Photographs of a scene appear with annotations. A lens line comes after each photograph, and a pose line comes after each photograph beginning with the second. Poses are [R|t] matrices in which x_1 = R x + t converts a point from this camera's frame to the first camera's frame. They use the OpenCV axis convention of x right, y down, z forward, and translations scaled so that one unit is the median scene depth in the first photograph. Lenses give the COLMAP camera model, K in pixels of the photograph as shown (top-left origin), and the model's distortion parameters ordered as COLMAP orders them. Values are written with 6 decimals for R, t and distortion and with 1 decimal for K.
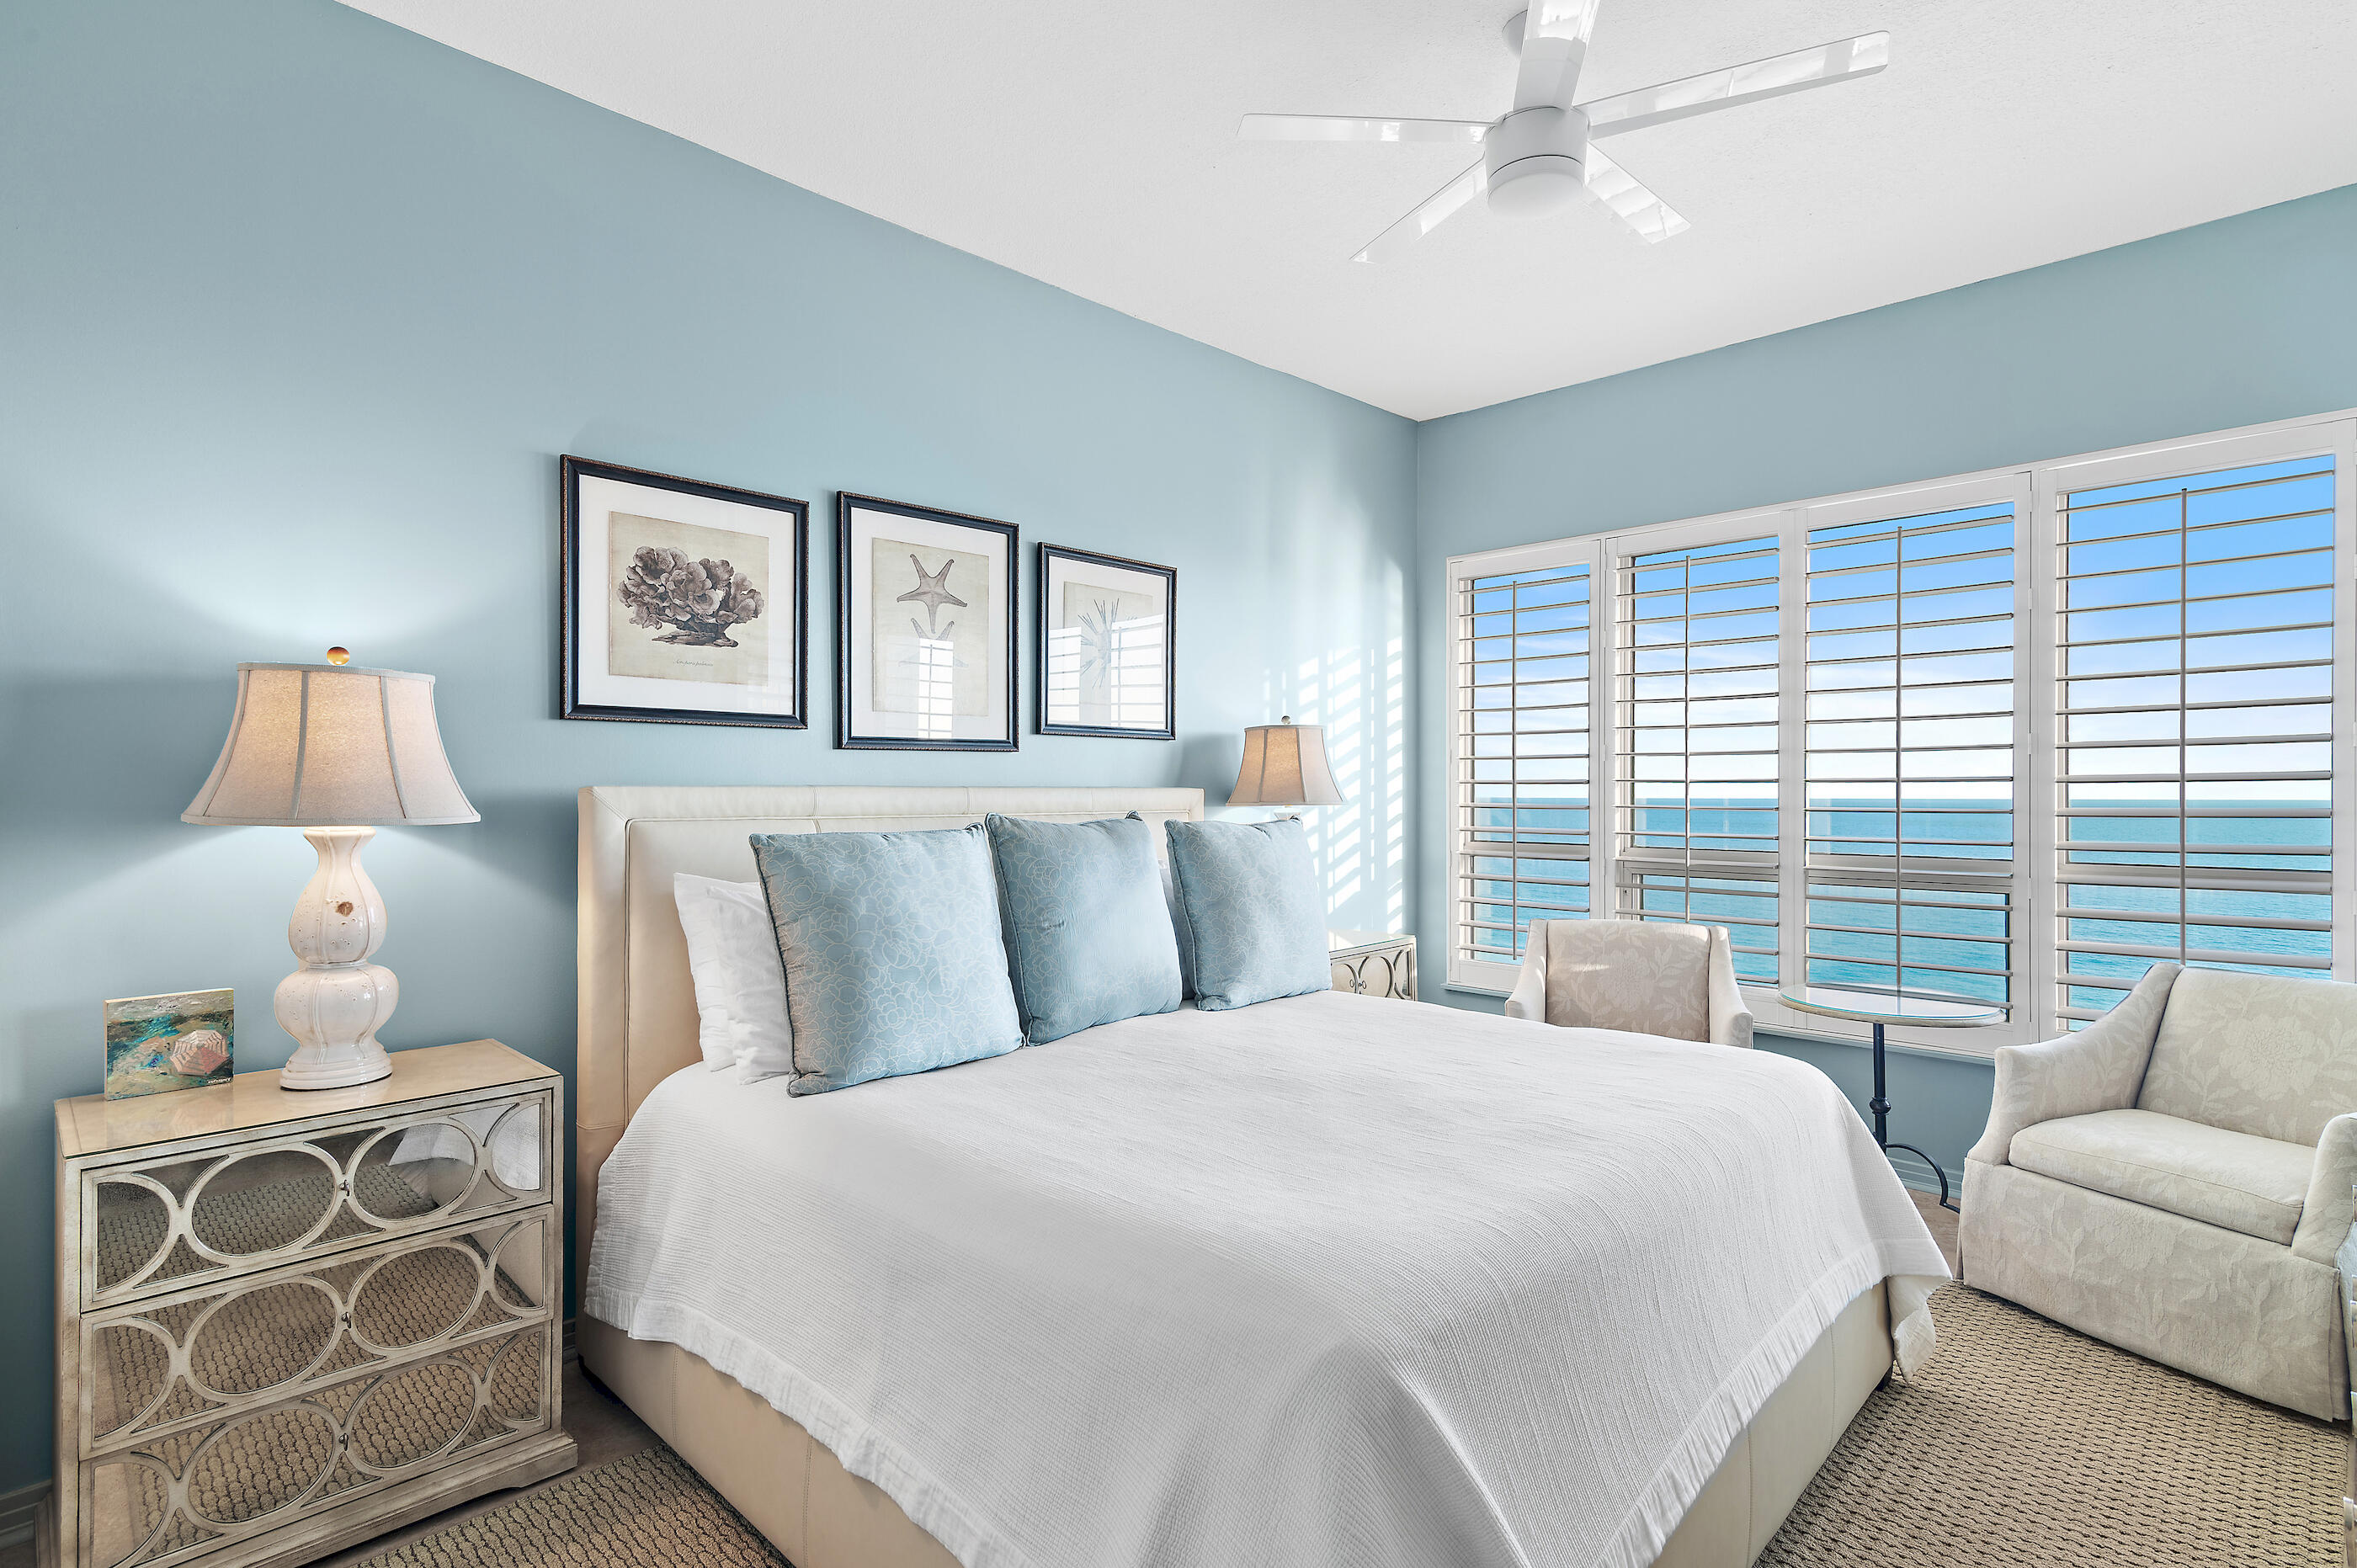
lens RADIAL K [[1152.2, 0, 1181.8], [0, 1152.2, 787.2], [0, 0, 1]] dist [0.020741, -0.003094]
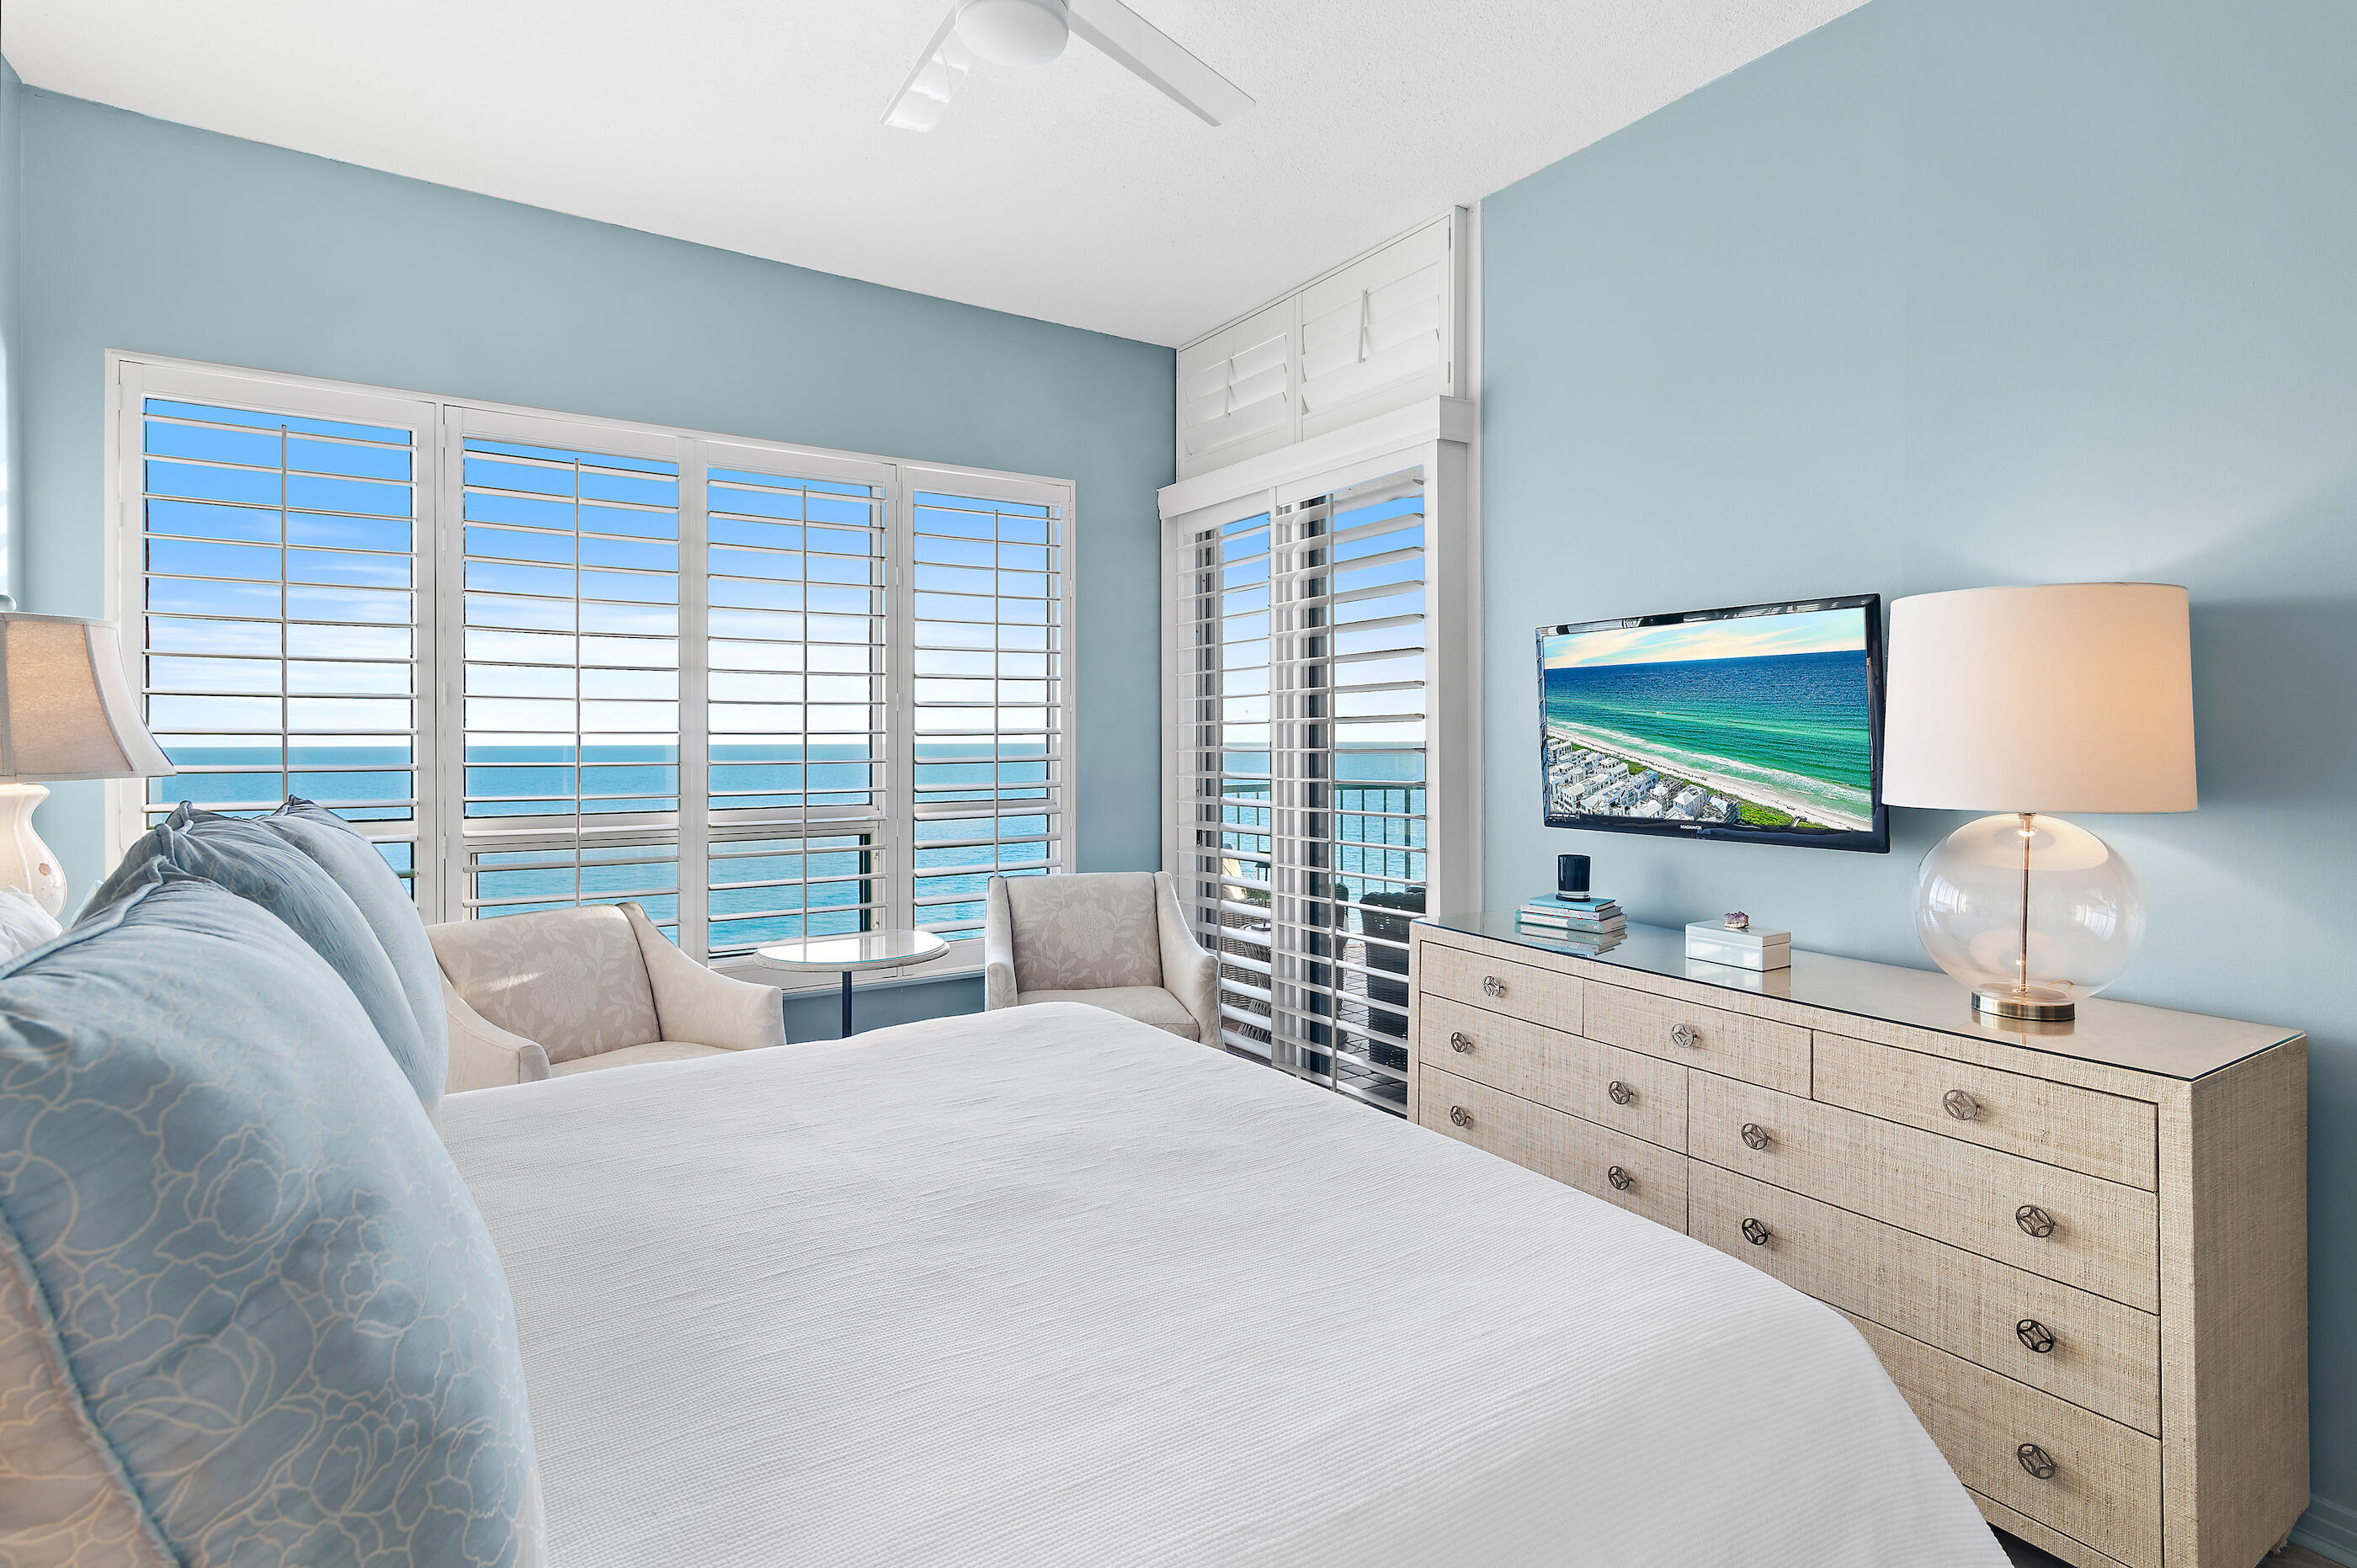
lens RADIAL K [[1152.2, 0, 1205.6], [0, 1152.2, 736.0], [0, 0, 1]] dist [0.020741, -0.003094]
pose [[0.229473, -0.000004, 0.973315, -0.278825], [0.000583, 1.000000, -0.000133, -0.002653], [-0.973315, 0.000598, 0.229473, 0.396966]]
